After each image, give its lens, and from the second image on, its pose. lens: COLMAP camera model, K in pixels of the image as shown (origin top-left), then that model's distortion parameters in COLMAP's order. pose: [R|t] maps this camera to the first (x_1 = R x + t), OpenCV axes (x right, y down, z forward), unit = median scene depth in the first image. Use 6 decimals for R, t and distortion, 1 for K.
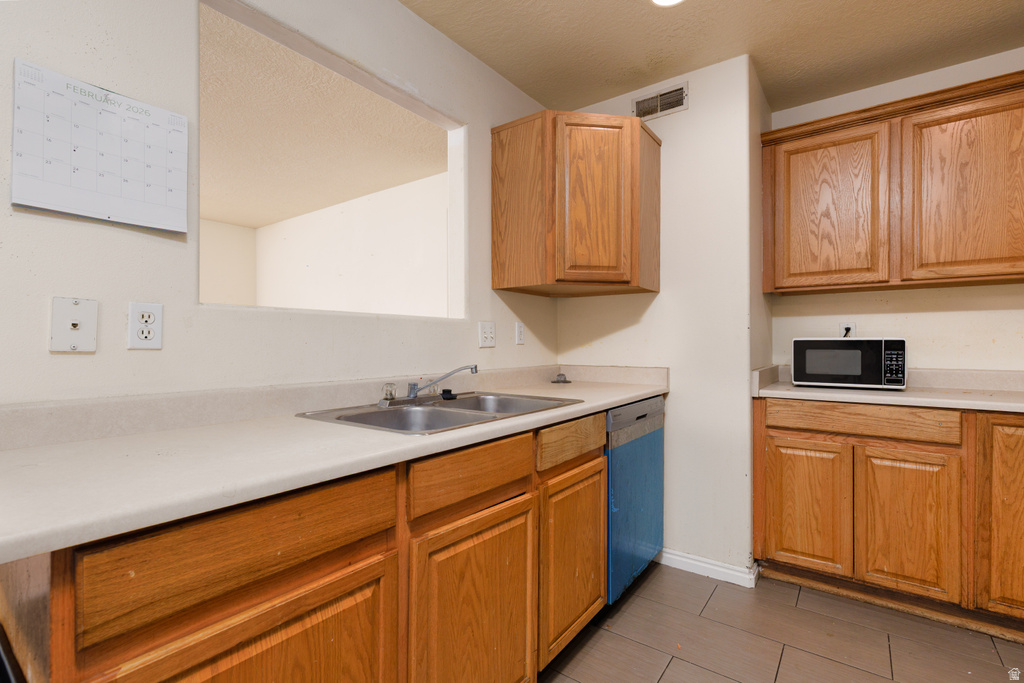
lens RADIAL K [[461.1, 0, 510.3], [0, 461.1, 342.8], [0, 0, 1]] dist [-0.002586, -0.000882]
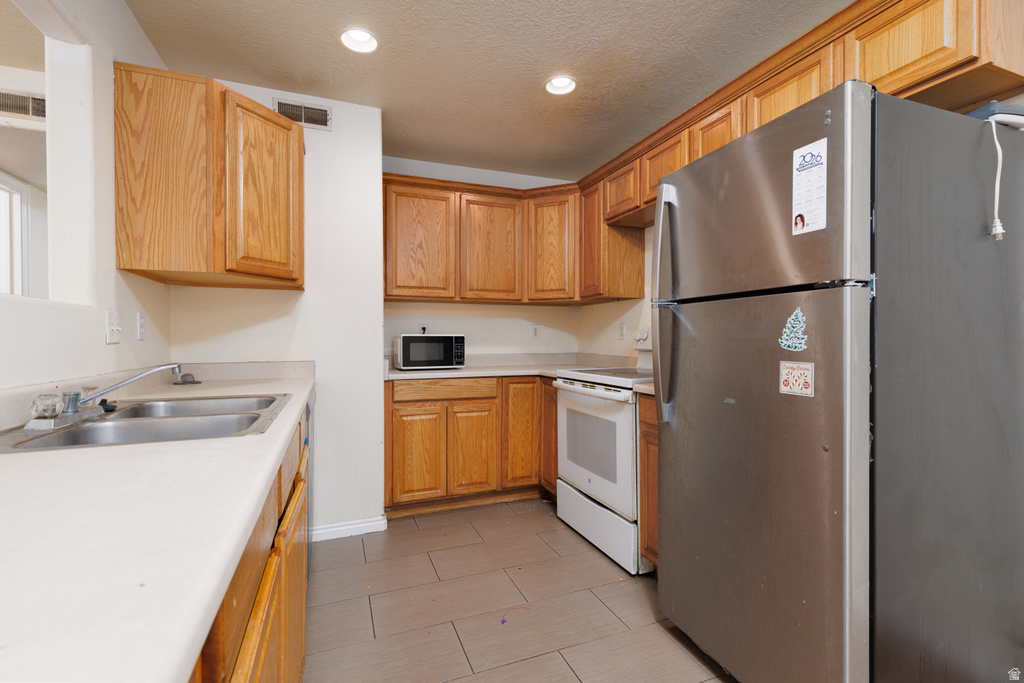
lens RADIAL K [[461.1, 0, 506.4], [0, 461.1, 340.6], [0, 0, 1]] dist [-0.002586, -0.000882]
pose [[0.534219, -0.003276, 0.845340, -0.378923], [0.001786, 0.999995, 0.002747, 0.004352], [-0.845344, 0.000042, 0.534222, 0.034724]]
